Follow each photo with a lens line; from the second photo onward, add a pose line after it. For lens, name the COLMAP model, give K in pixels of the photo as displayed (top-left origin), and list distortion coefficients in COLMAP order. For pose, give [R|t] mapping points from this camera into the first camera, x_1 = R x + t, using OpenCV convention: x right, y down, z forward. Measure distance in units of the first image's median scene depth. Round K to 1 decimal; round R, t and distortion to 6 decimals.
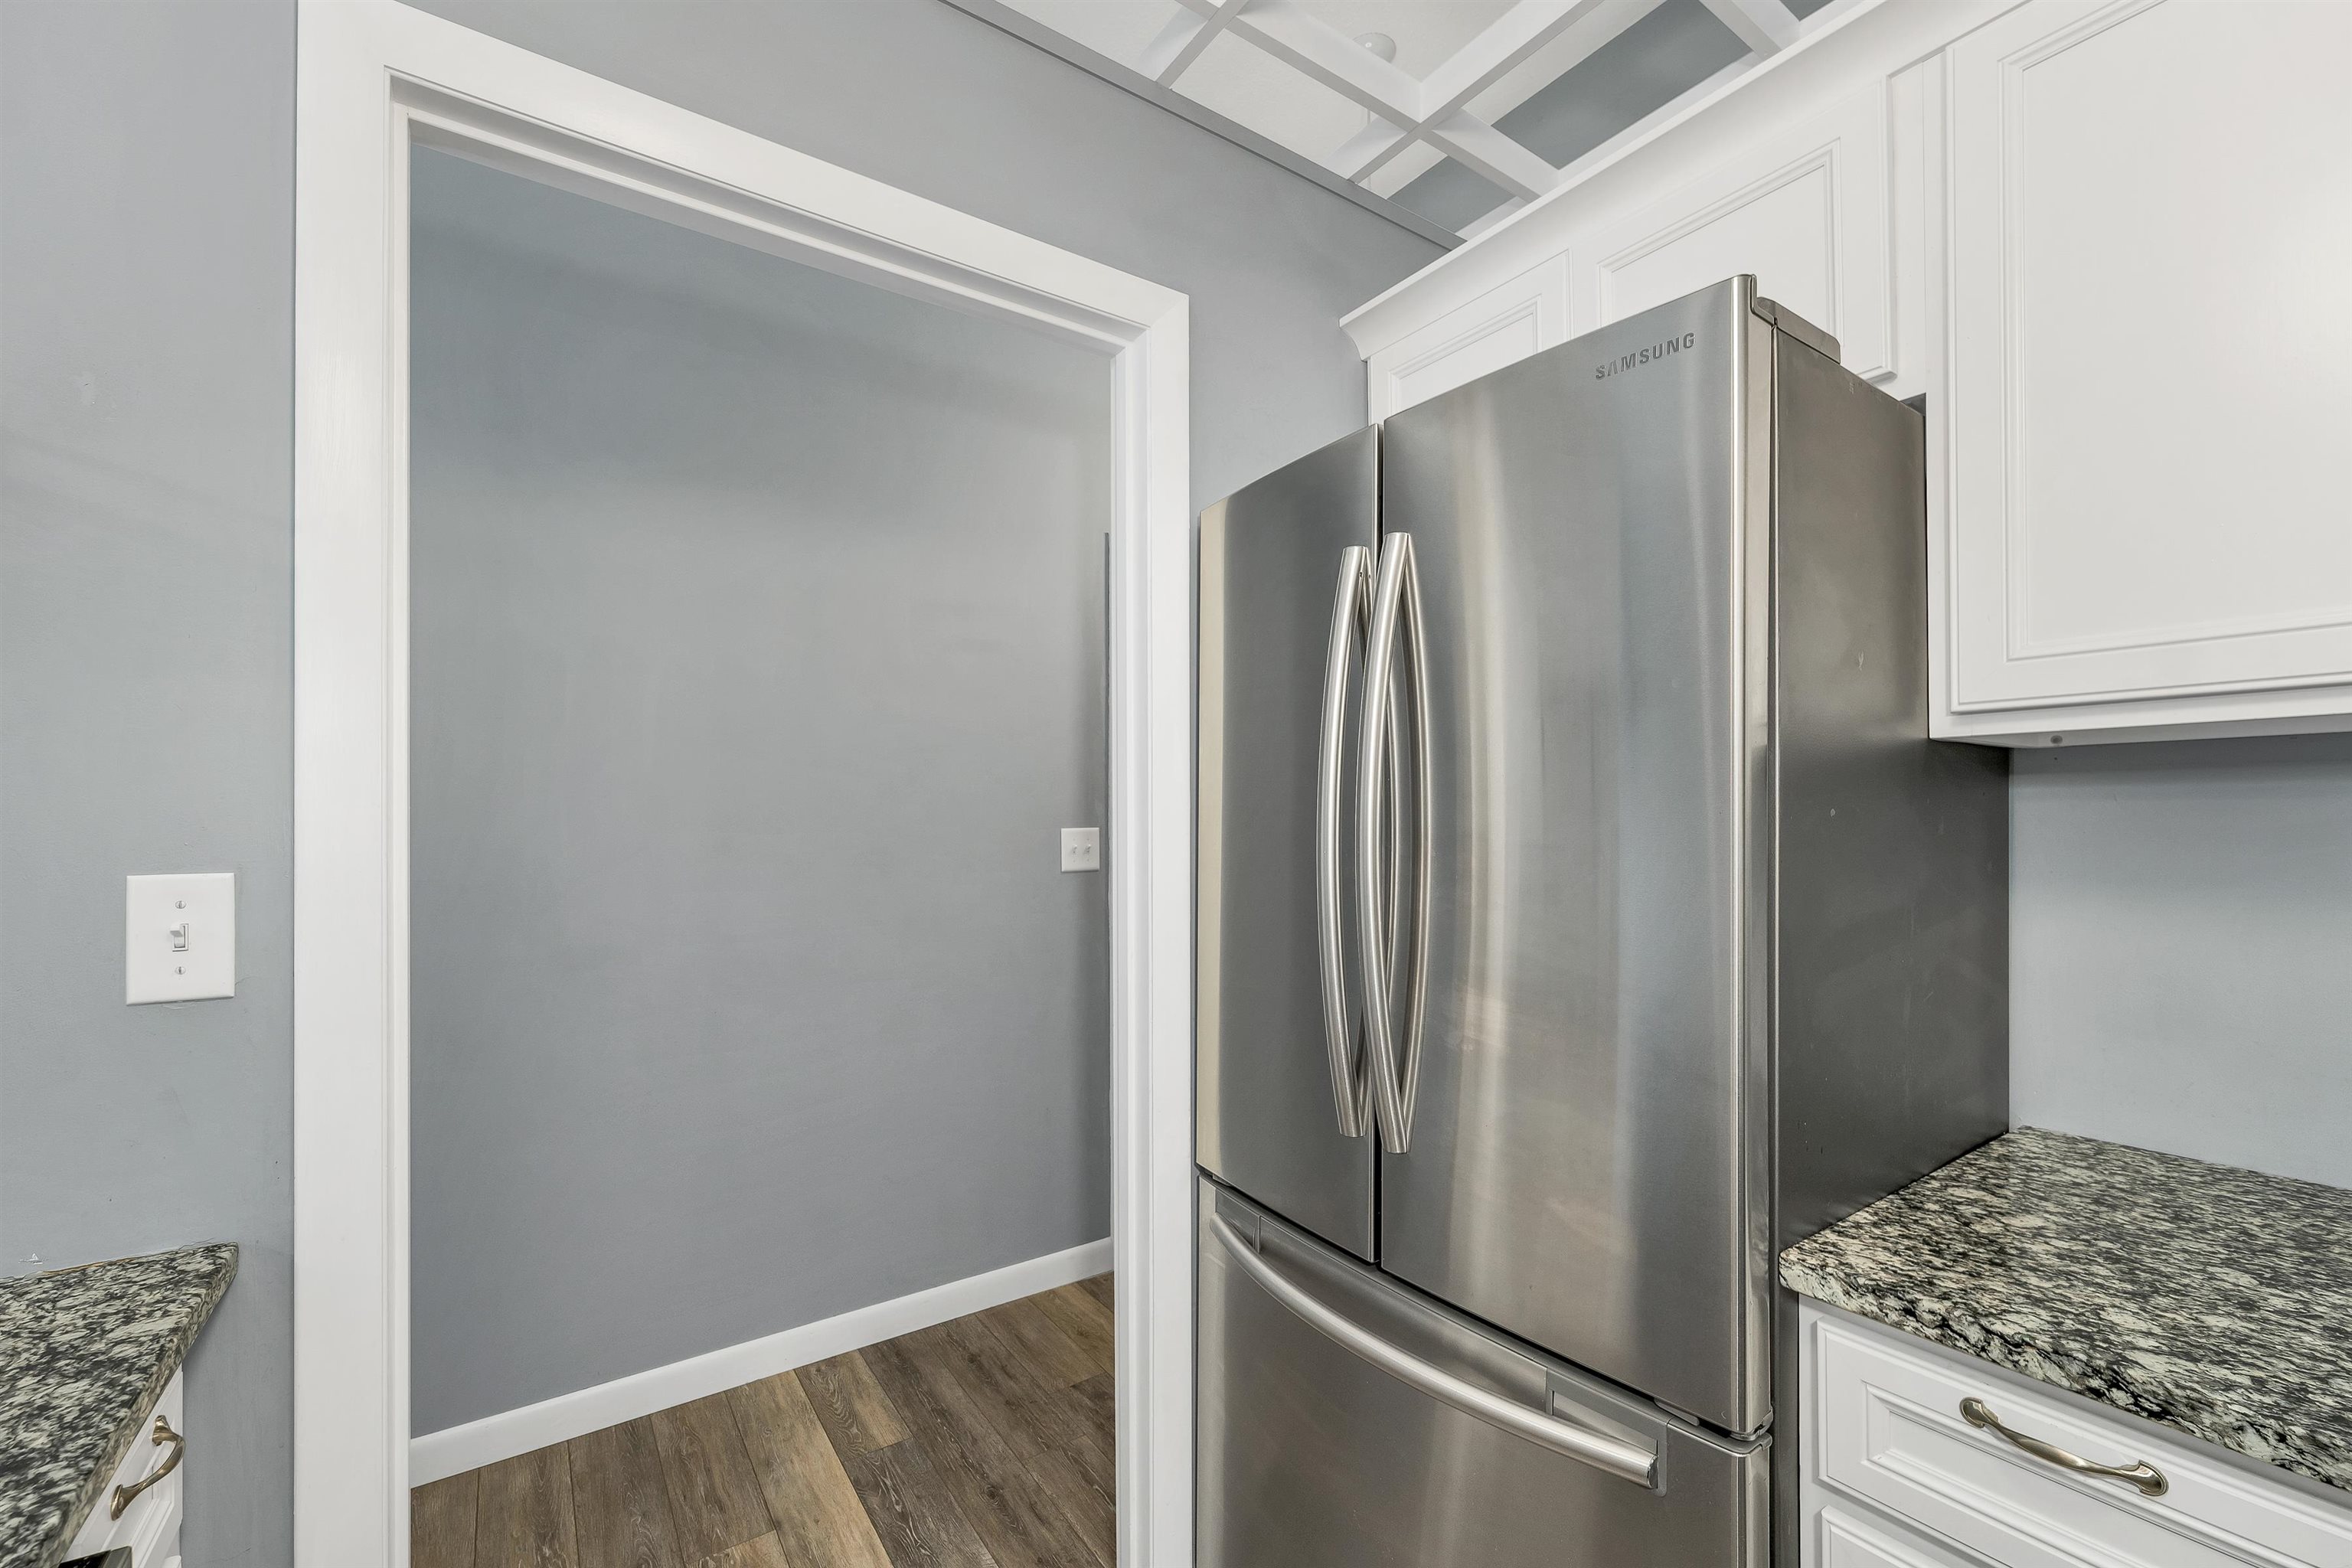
lens RADIAL K [[980.9, 0, 1178.6], [0, 980.9, 813.9], [0, 0, 1]] dist [0.000610, 0.000214]
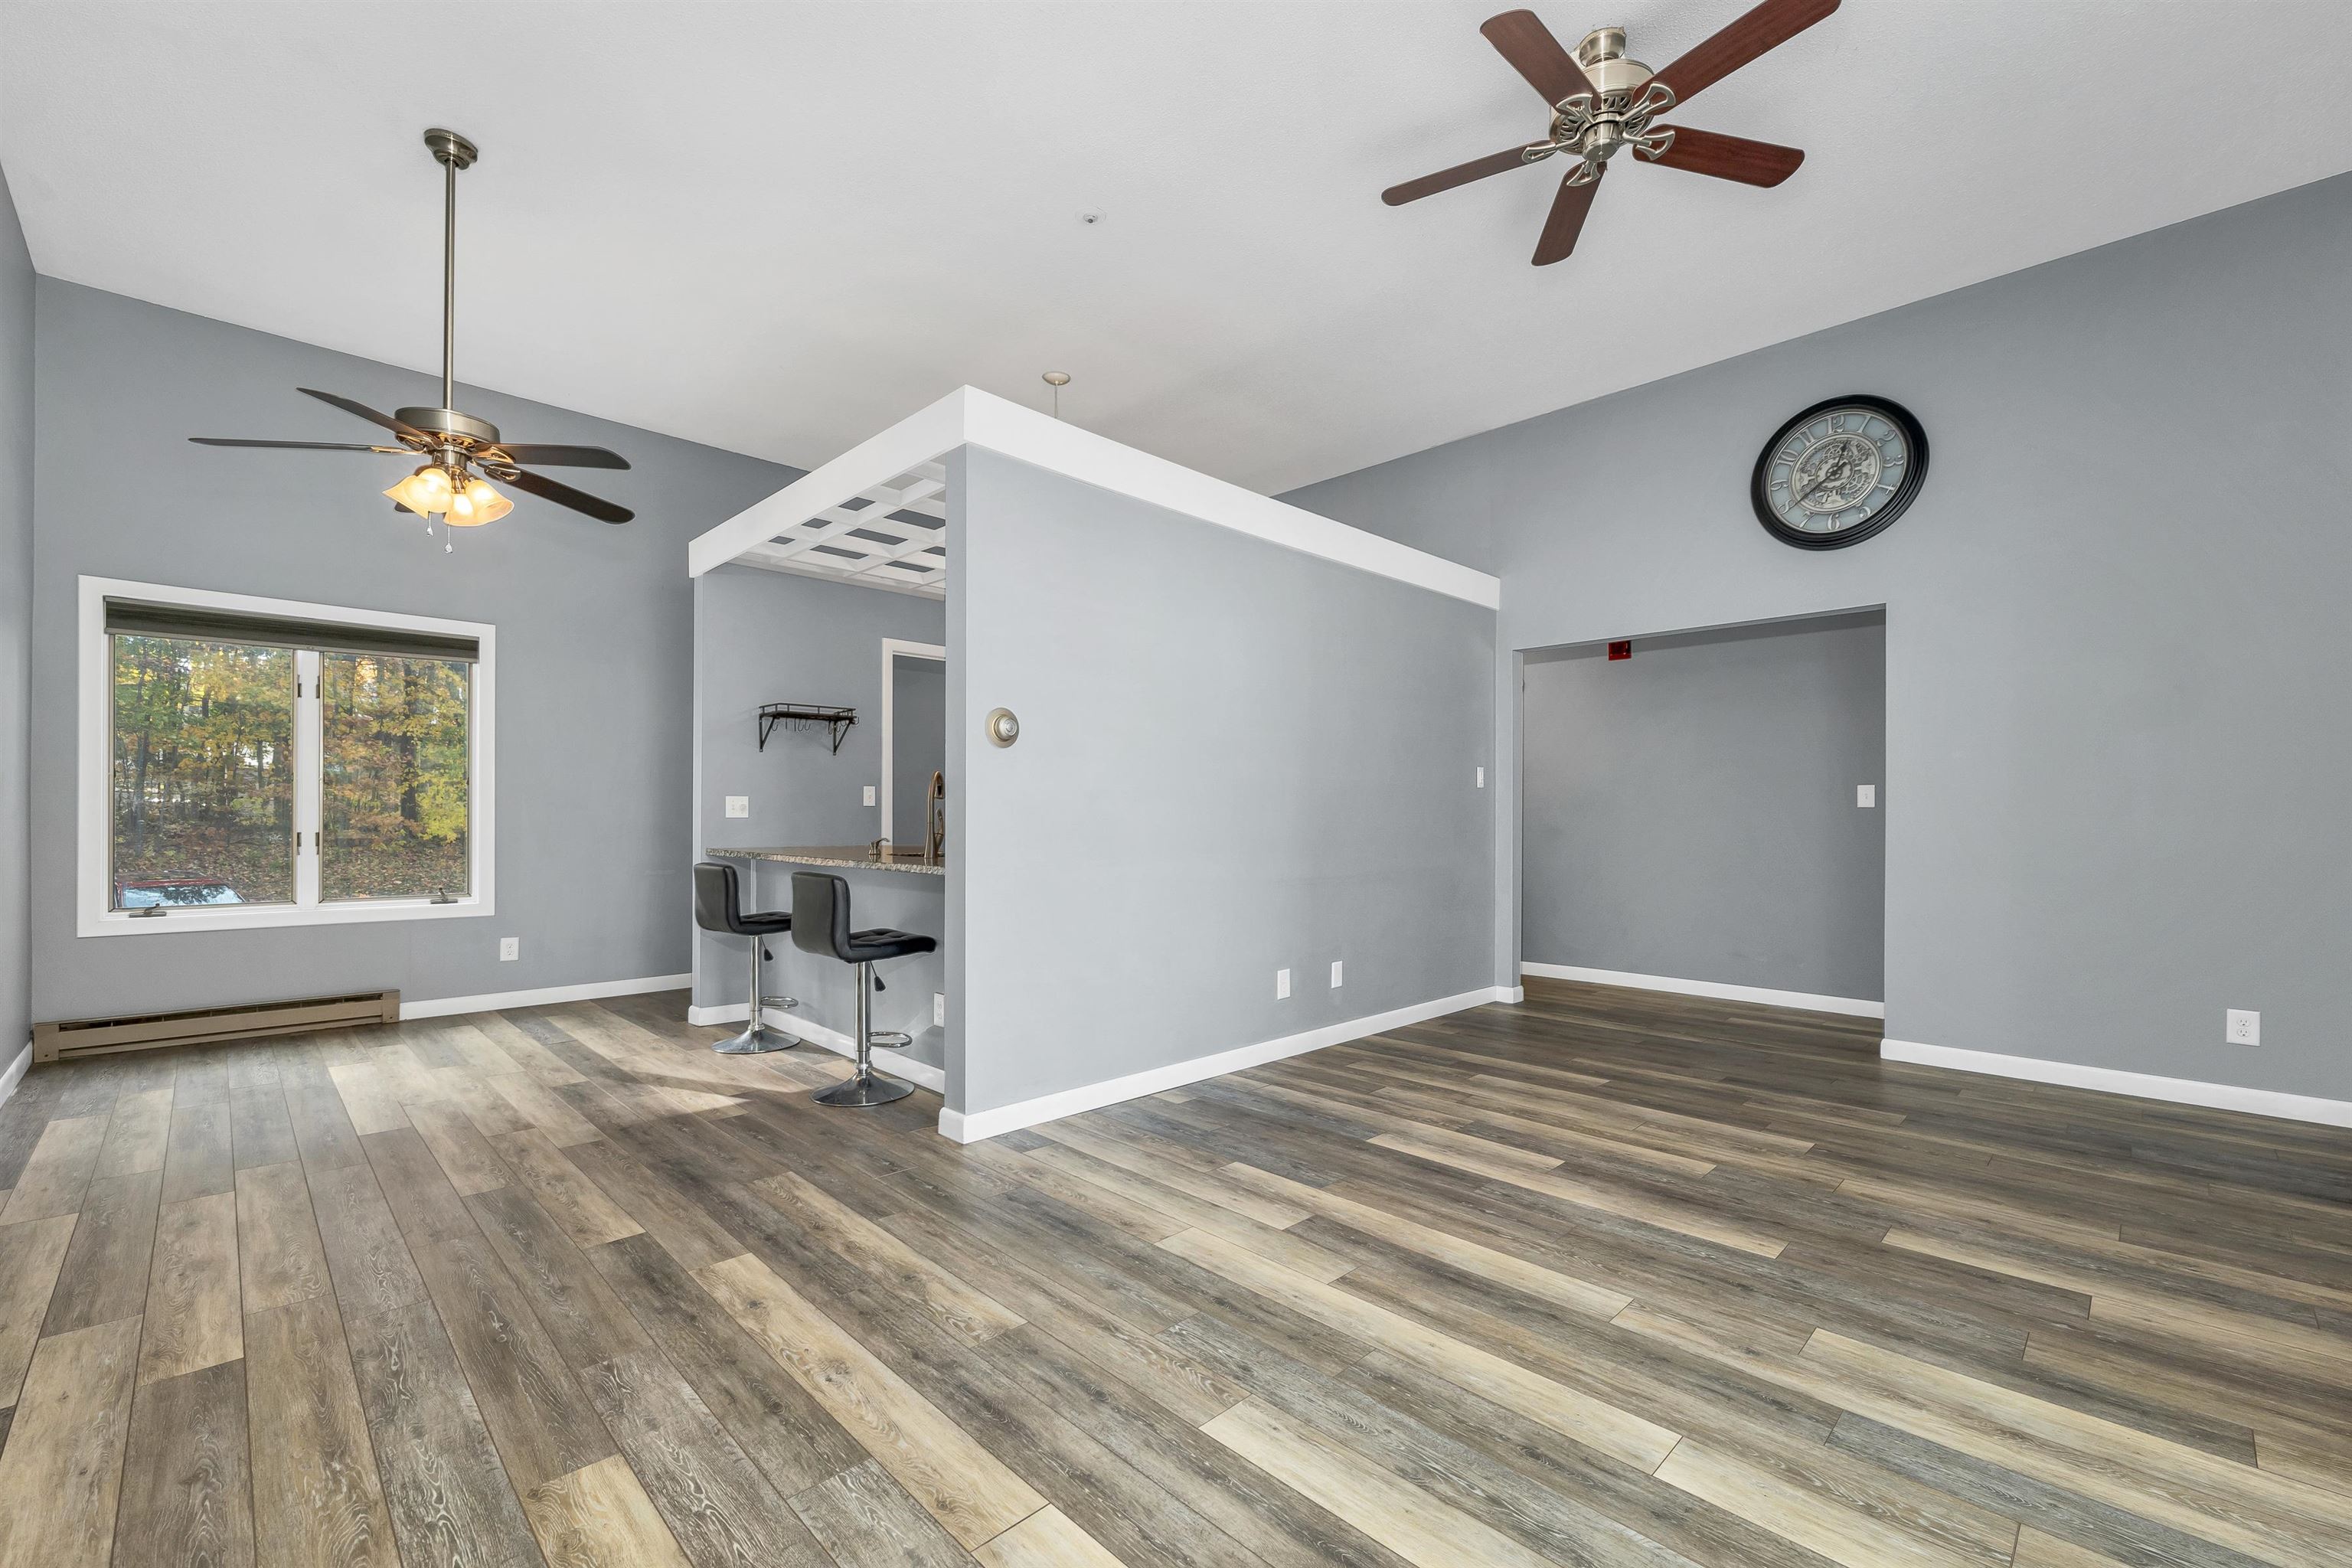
lens RADIAL K [[979.4, 0, 1178.1], [0, 979.4, 824.5], [0, 0, 1]] dist [0.000891, 0.000339]
pose [[0.984140, 0.008020, 0.177213, -0.181783], [-0.010623, 0.999849, 0.013742, 0.202881], [-0.177077, -0.015407, 0.984076, -5.784096]]
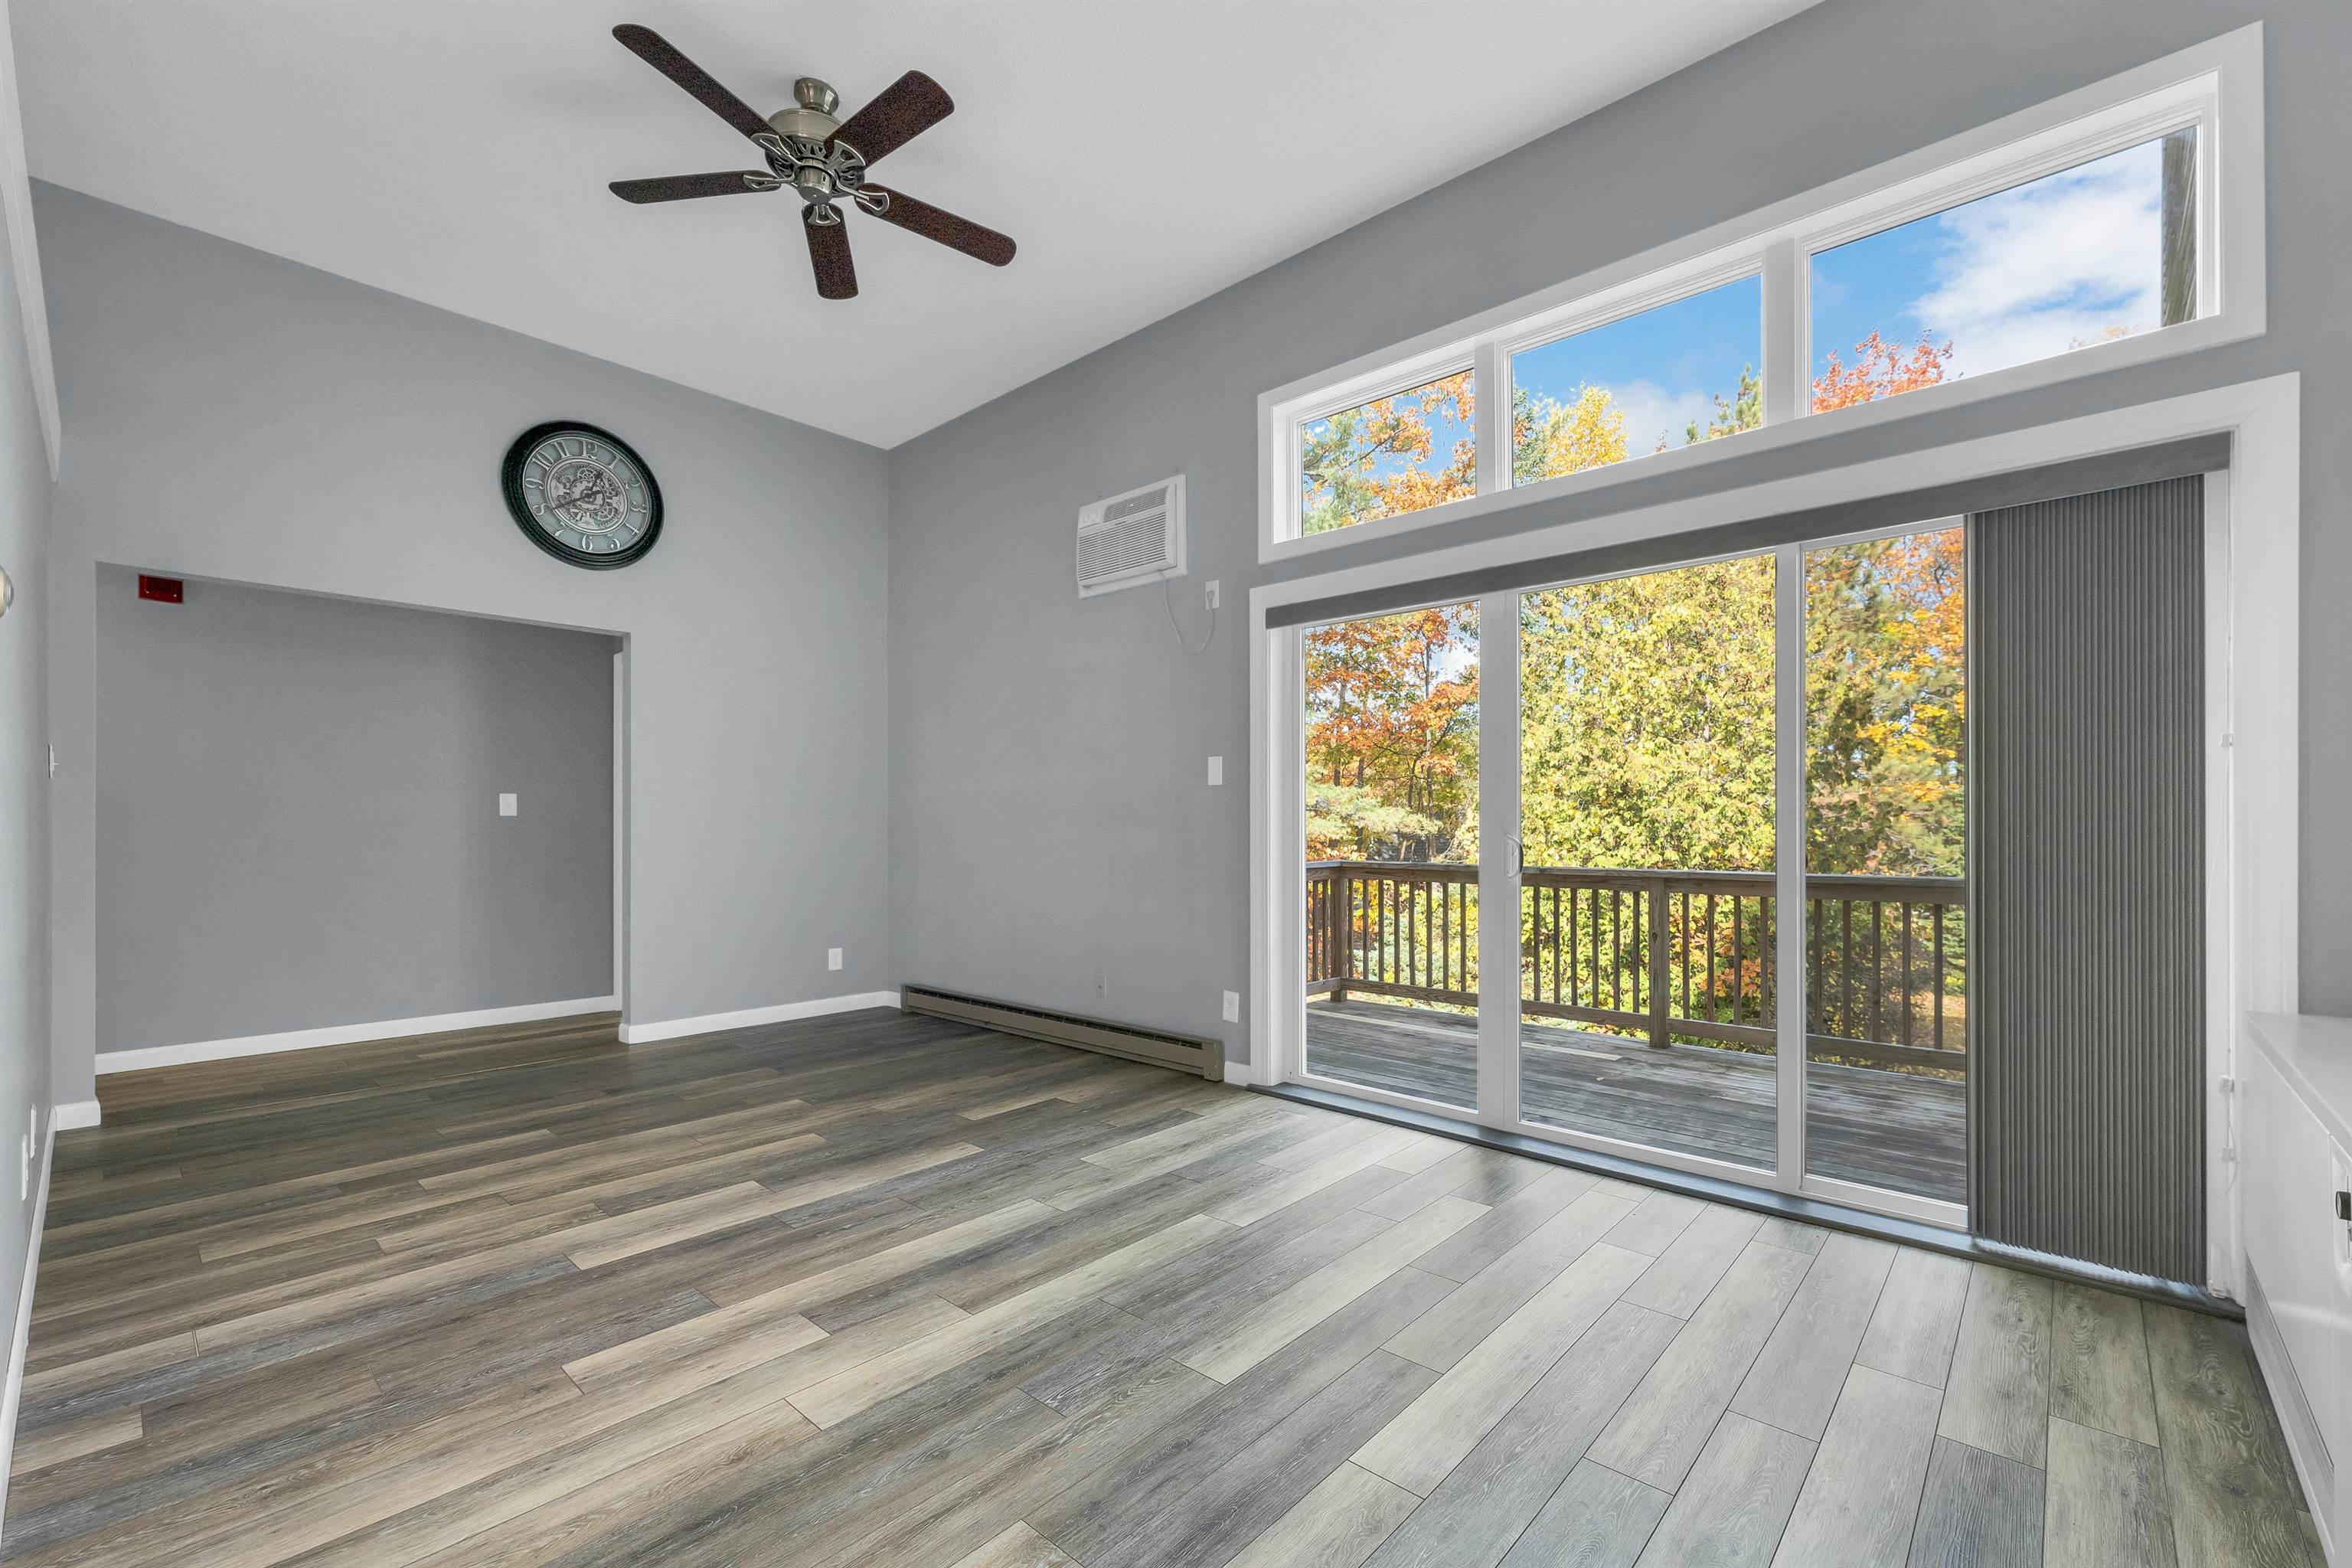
lens RADIAL K [[980.0, 0, 1192.6], [0, 980.0, 831.1], [0, 0, 1]] dist [0.003946, 0.000307]
pose [[-0.238464, -0.000225, 0.971151, -1.932110], [-0.004710, 0.999988, -0.000925, 0.215624], [-0.971140, -0.004794, -0.238462, -3.202563]]
